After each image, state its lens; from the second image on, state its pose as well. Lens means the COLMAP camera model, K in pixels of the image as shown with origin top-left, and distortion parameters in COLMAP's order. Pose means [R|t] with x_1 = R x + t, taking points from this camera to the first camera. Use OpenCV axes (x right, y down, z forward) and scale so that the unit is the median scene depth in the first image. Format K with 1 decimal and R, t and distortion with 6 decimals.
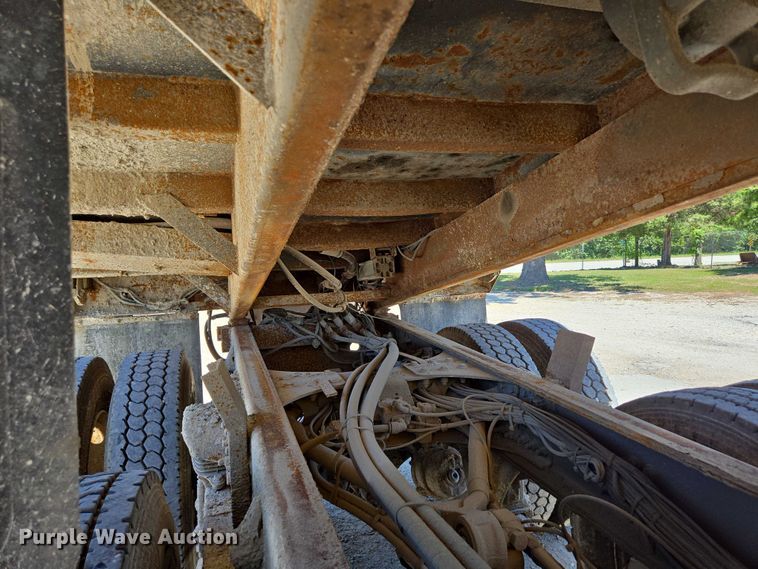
lens RADIAL K [[509.2, 0, 379.0], [0, 509.2, 284.5], [0, 0, 1]] dist [0.064718, -0.056994]
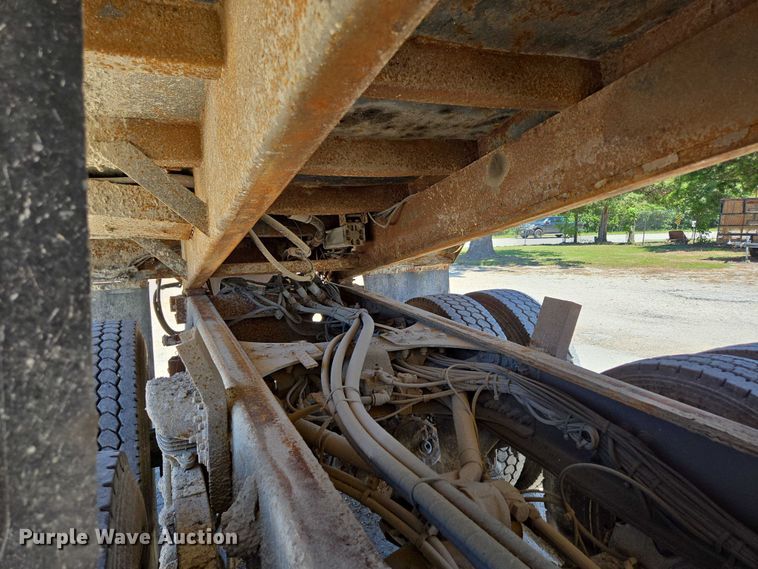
lens RADIAL K [[512.3, 0, 380.1], [0, 512.3, 280.3], [0, 0, 1]] dist [0.058777, -0.048568]
pose [[0.994791, 0.006186, 0.101748, -0.064662], [-0.010631, 0.999010, 0.043204, 0.016479], [-0.101380, -0.044061, 0.993872, 0.056388]]
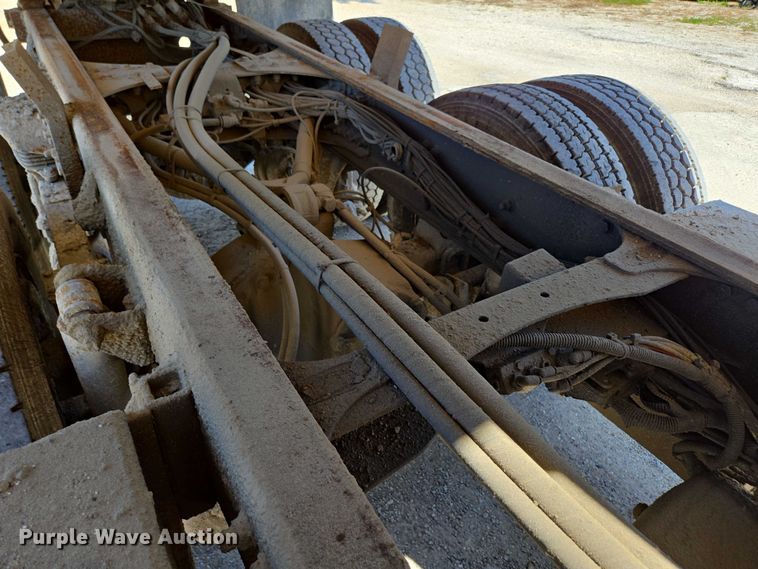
lens RADIAL K [[519.1, 0, 379.0], [0, 519.1, 284.5], [0, 0, 1]] dist [0.048837, -0.045743]
pose [[0.965254, -0.079493, 0.248929, 0.039866], [-0.058454, 0.862783, 0.502184, 0.011567], [-0.254692, -0.499286, 0.828158, -0.132925]]
